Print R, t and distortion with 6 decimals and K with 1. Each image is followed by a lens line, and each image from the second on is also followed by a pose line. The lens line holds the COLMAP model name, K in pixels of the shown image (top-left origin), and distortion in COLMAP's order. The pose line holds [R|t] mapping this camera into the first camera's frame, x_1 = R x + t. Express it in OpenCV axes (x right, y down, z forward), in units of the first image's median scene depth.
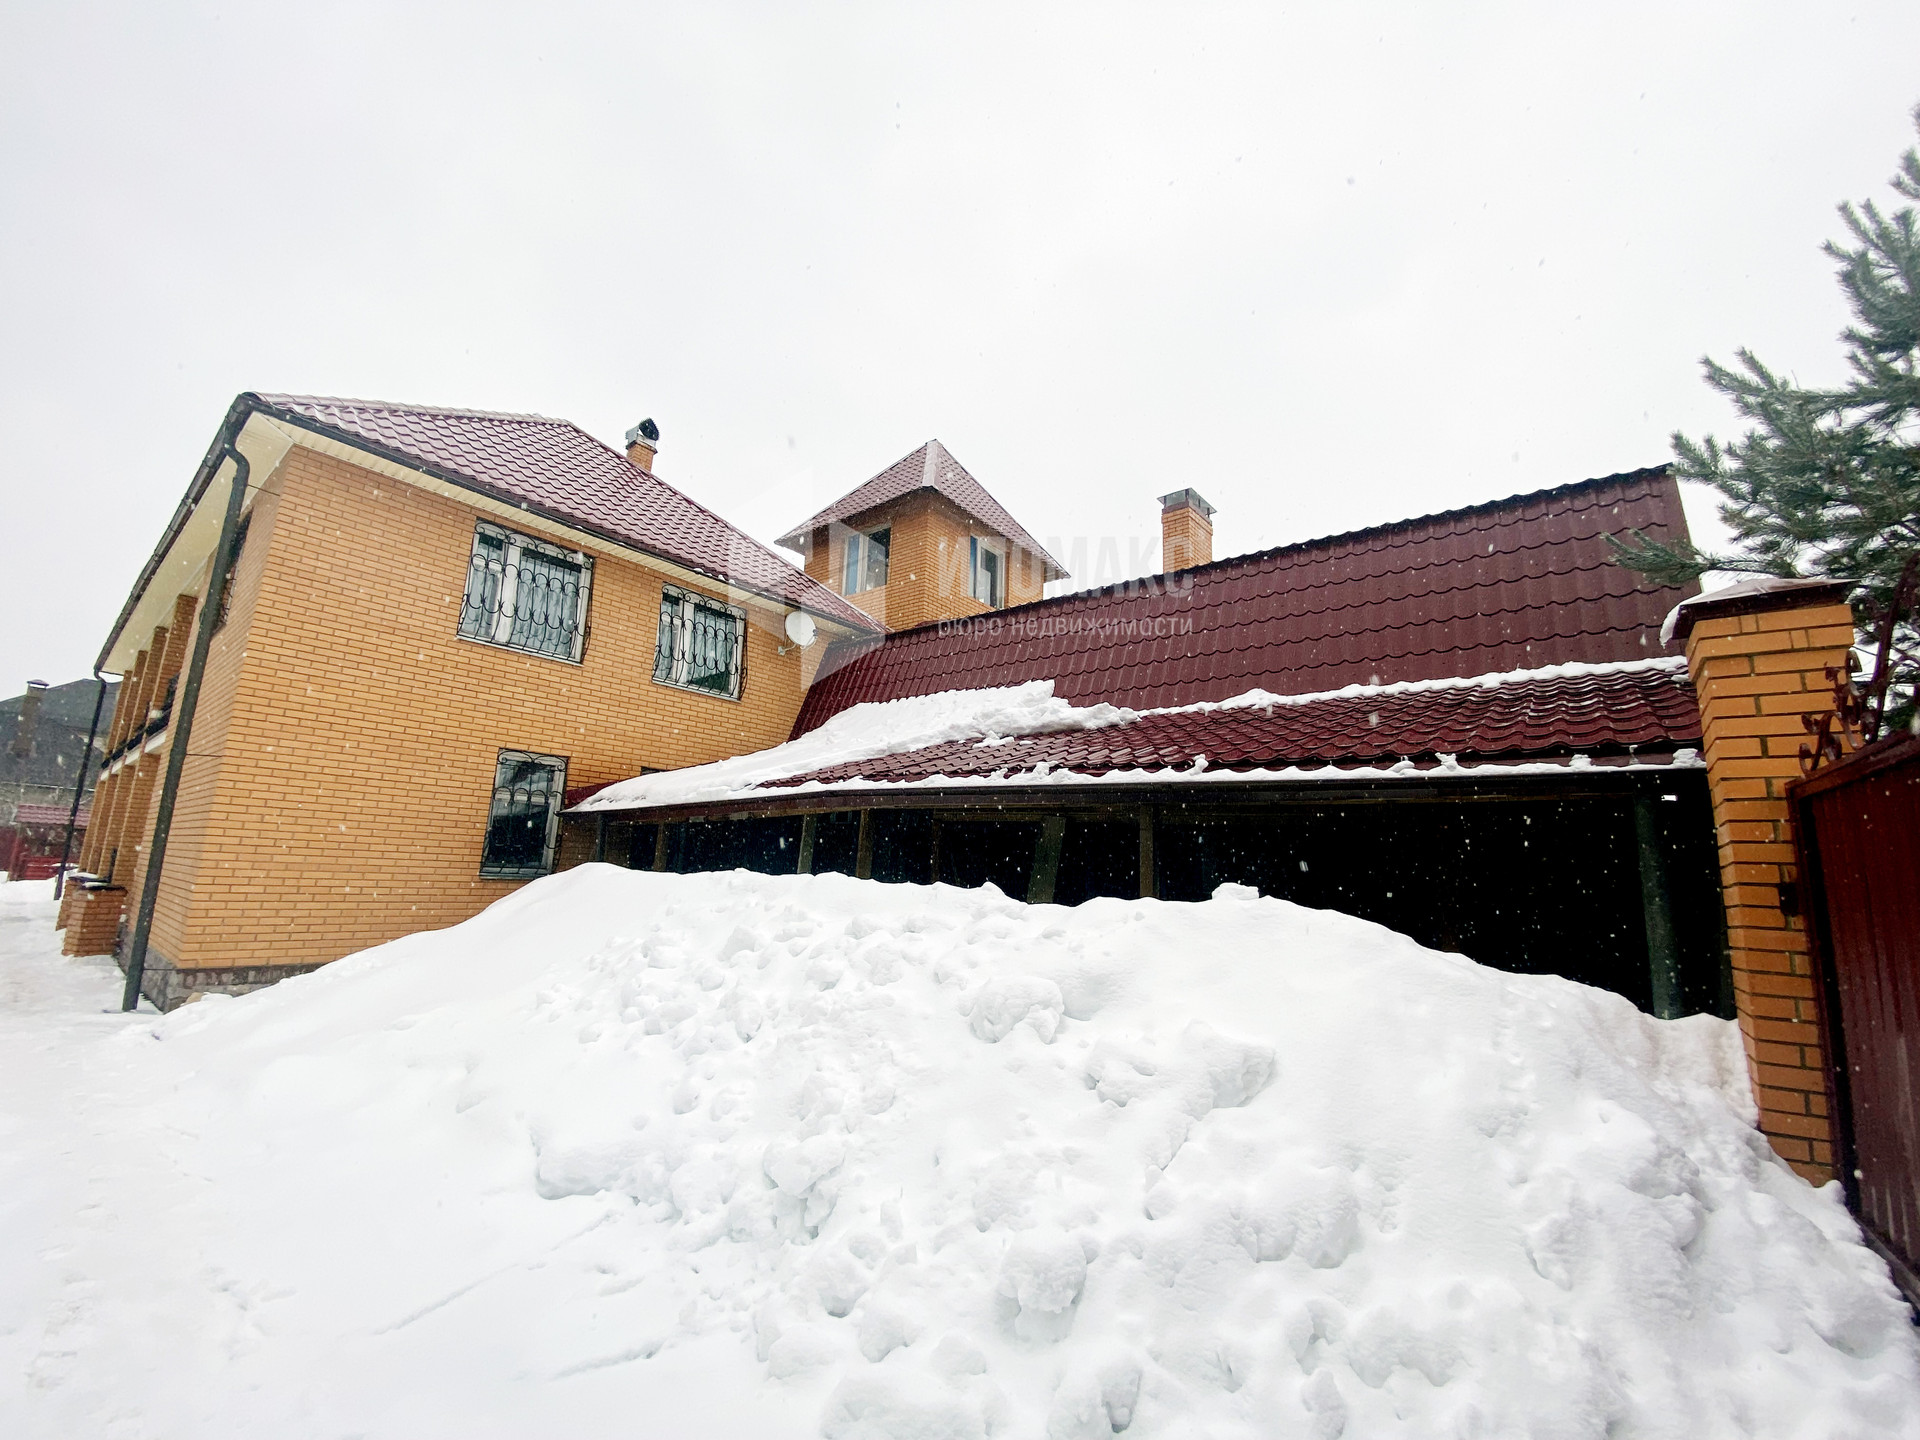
lens RADIAL K [[775.6, 0, 960.0], [0, 775.6, 720.0], [0, 0, 1]] dist [0.021223, -0.022002]
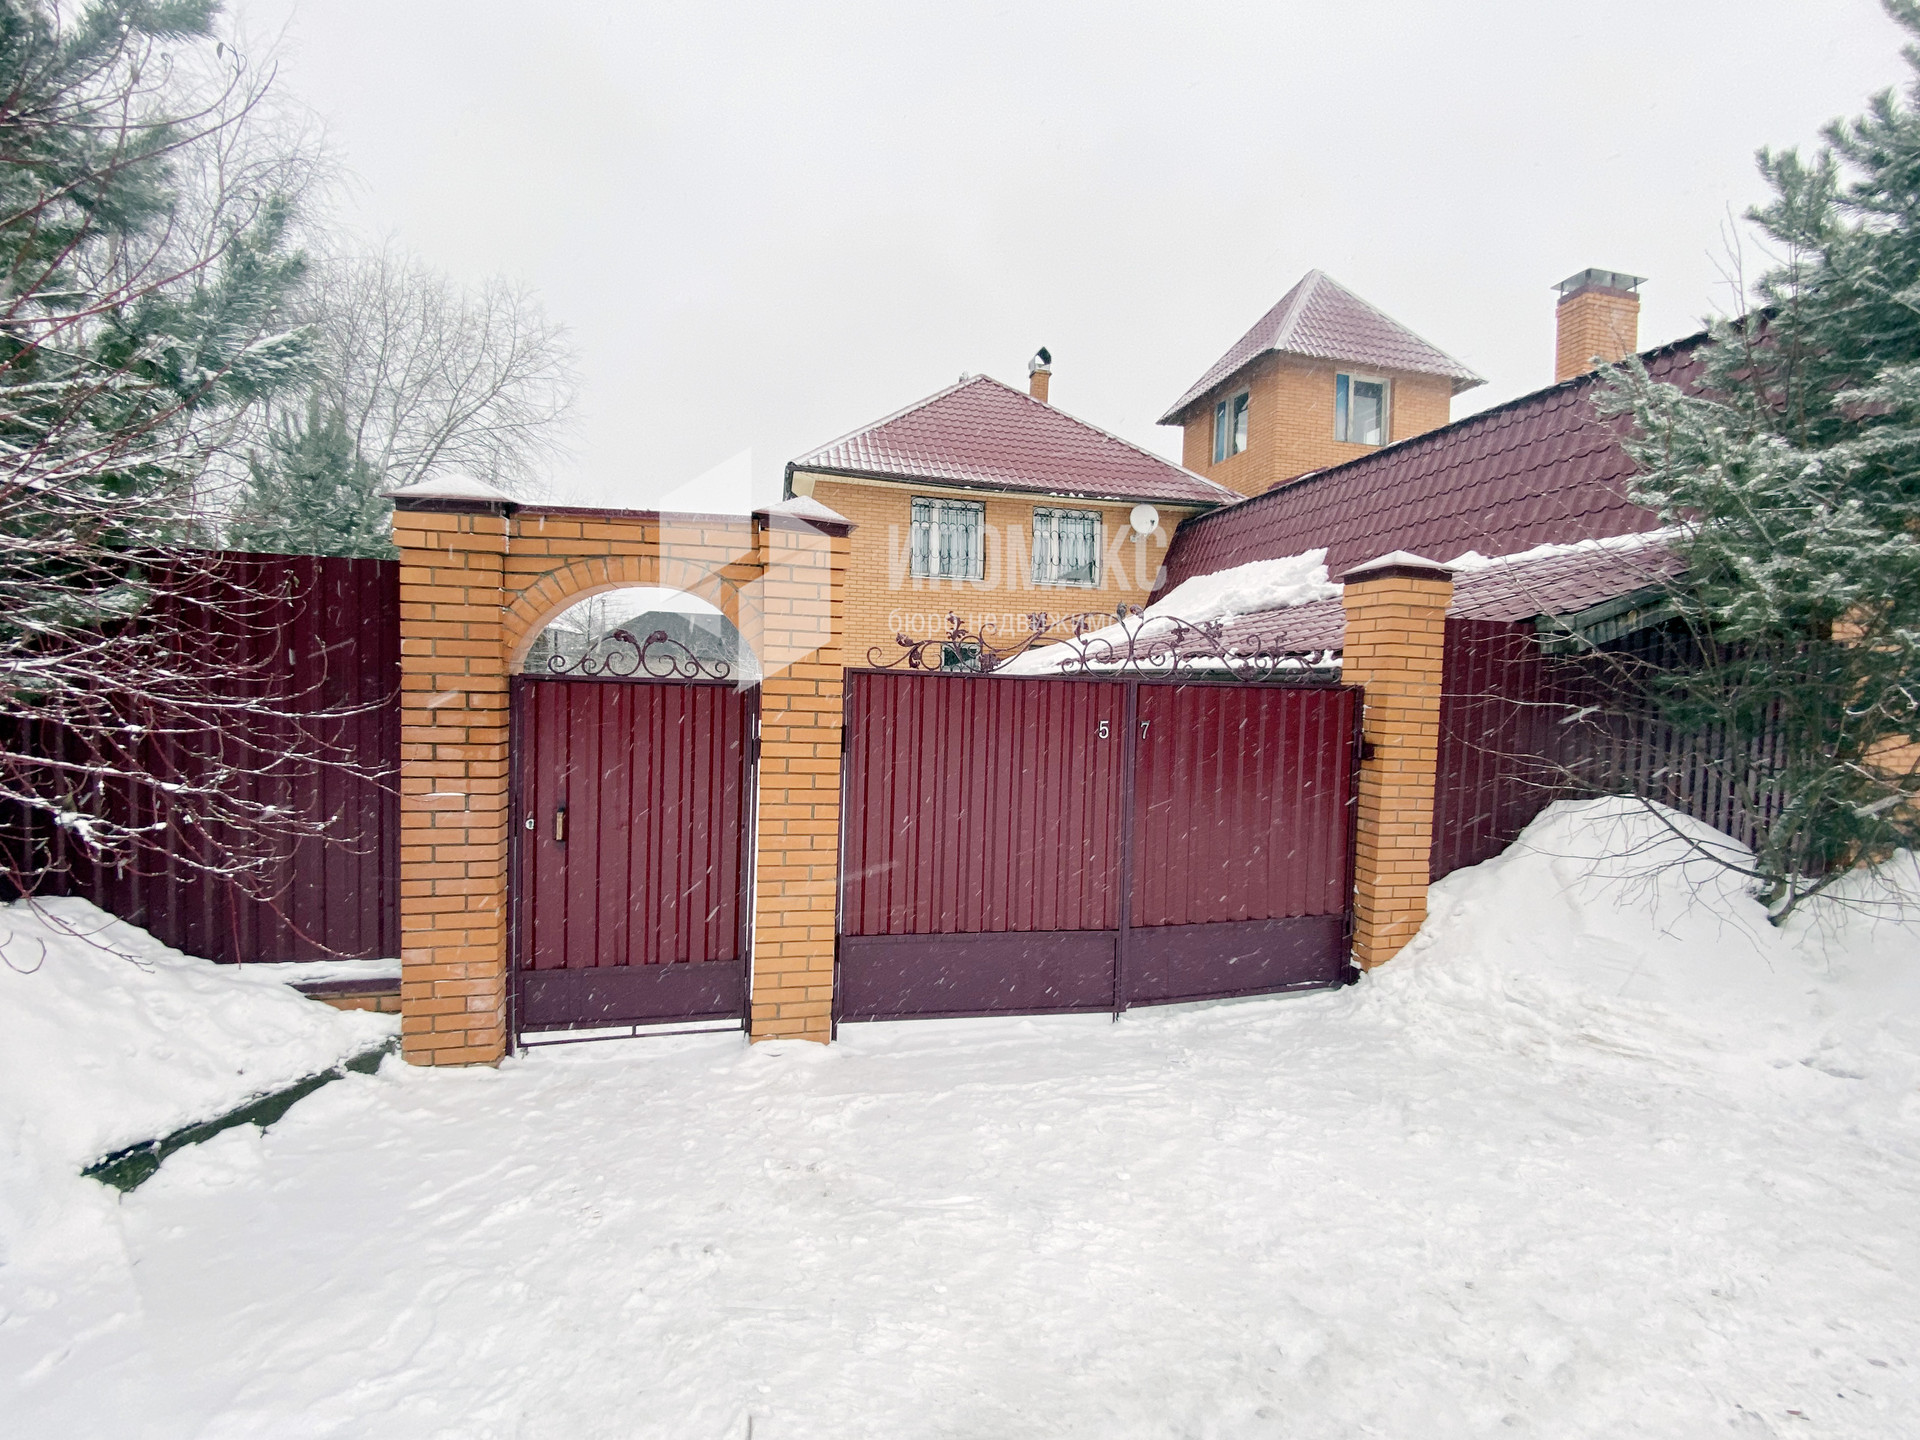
lens RADIAL K [[775.6, 0, 960.0], [0, 775.6, 720.0], [0, 0, 1]] dist [0.021223, -0.022002]
pose [[0.789940, 0.007595, -0.613137, 0.309780], [0.122352, 0.977863, 0.169747, -0.051855], [0.600853, -0.209108, 0.771524, -0.177783]]
